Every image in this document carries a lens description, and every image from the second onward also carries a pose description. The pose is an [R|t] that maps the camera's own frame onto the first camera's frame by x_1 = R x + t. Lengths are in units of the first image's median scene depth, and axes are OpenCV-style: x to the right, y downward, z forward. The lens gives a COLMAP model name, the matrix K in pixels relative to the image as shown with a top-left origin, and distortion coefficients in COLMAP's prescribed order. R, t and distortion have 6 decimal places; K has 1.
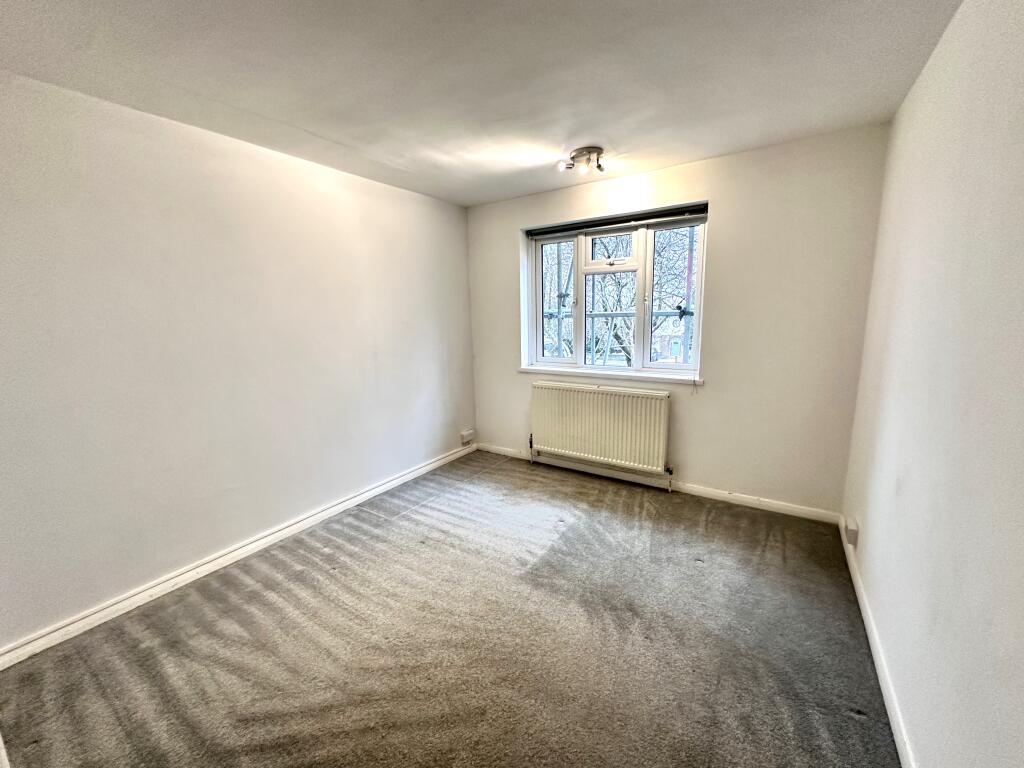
lens RADIAL K [[409.1, 0, 510.9], [0, 409.1, 381.2], [0, 0, 1]] dist [-0.000090, -0.000112]
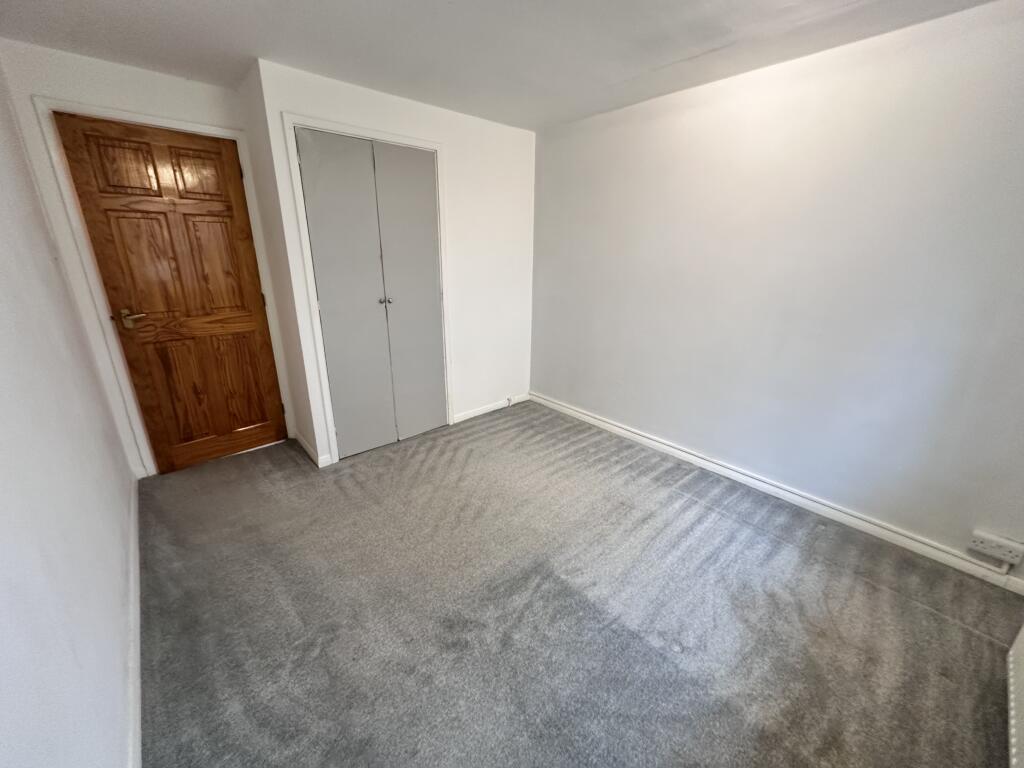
lens RADIAL K [[409.1, 0, 510.8], [0, 409.1, 385.2], [0, 0, 1]] dist [-0.000090, -0.000112]
pose [[-0.270720, 0.327768, -0.905140, 0.607894], [-0.162429, 0.911217, 0.378550, -0.176630], [0.948856, 0.249502, -0.193446, 0.826439]]
